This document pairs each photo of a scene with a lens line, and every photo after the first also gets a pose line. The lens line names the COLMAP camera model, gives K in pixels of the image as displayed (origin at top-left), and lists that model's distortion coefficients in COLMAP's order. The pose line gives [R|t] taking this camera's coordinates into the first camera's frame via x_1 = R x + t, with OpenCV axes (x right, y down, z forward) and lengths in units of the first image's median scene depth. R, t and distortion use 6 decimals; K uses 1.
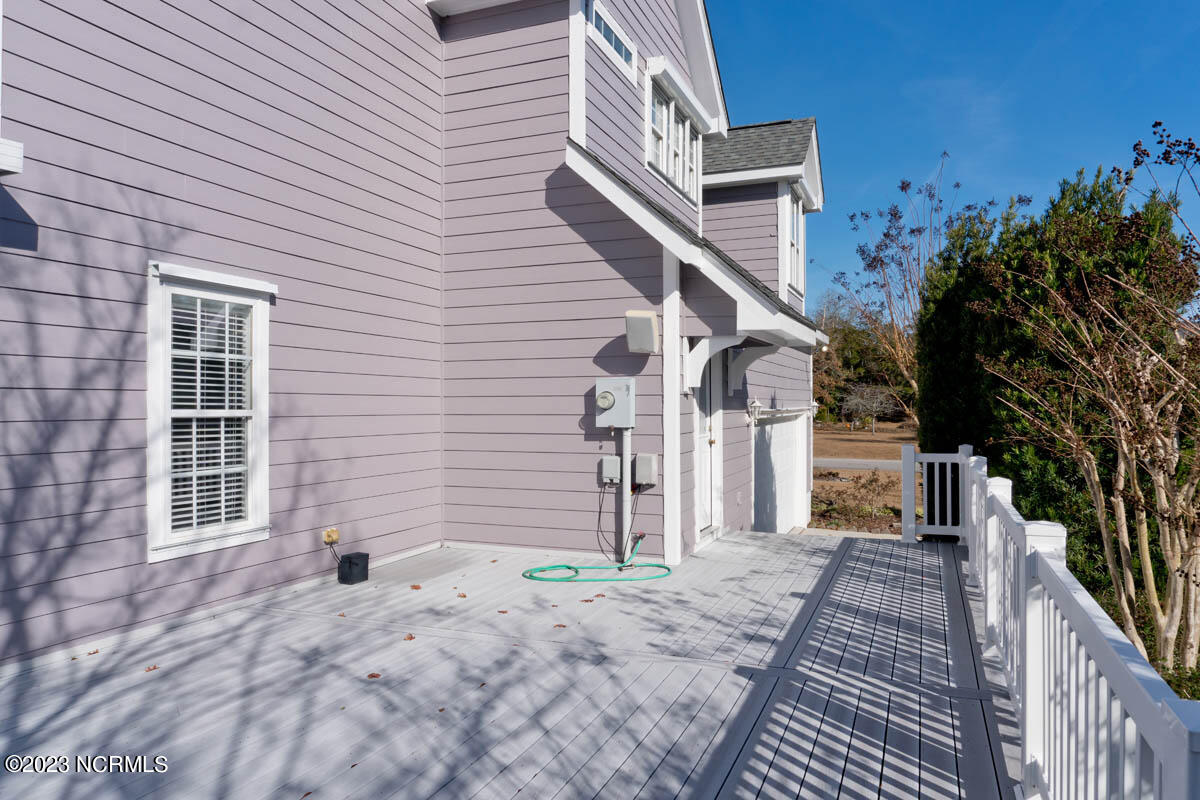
lens RADIAL K [[810.5, 0, 601.0], [0, 810.5, 401.7], [0, 0, 1]] dist [-0.022875, 0.001727]
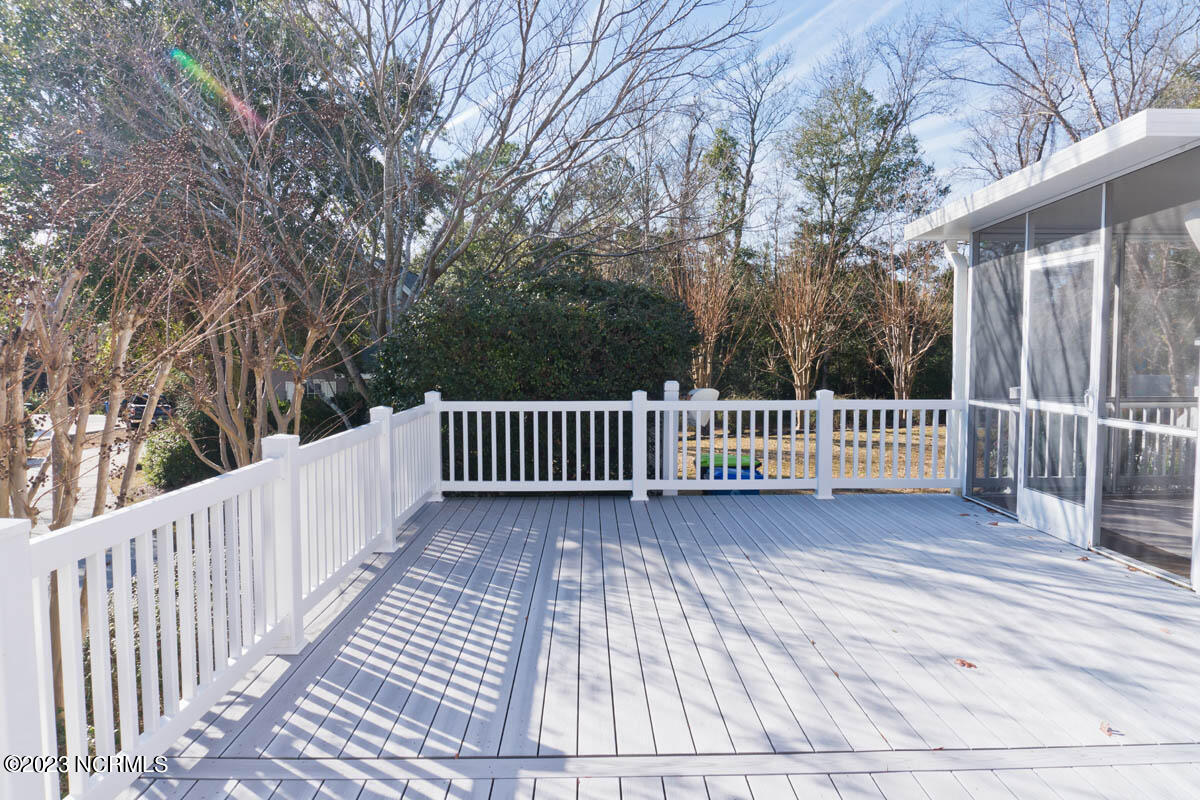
lens RADIAL K [[810.5, 0, 601.2], [0, 810.5, 404.0], [0, 0, 1]] dist [-0.022875, 0.001727]
pose [[-0.921102, 0.031899, -0.388013, 0.455871], [0.007535, 0.997912, 0.064154, 0.014371], [0.389249, 0.056169, -0.919418, 1.899422]]
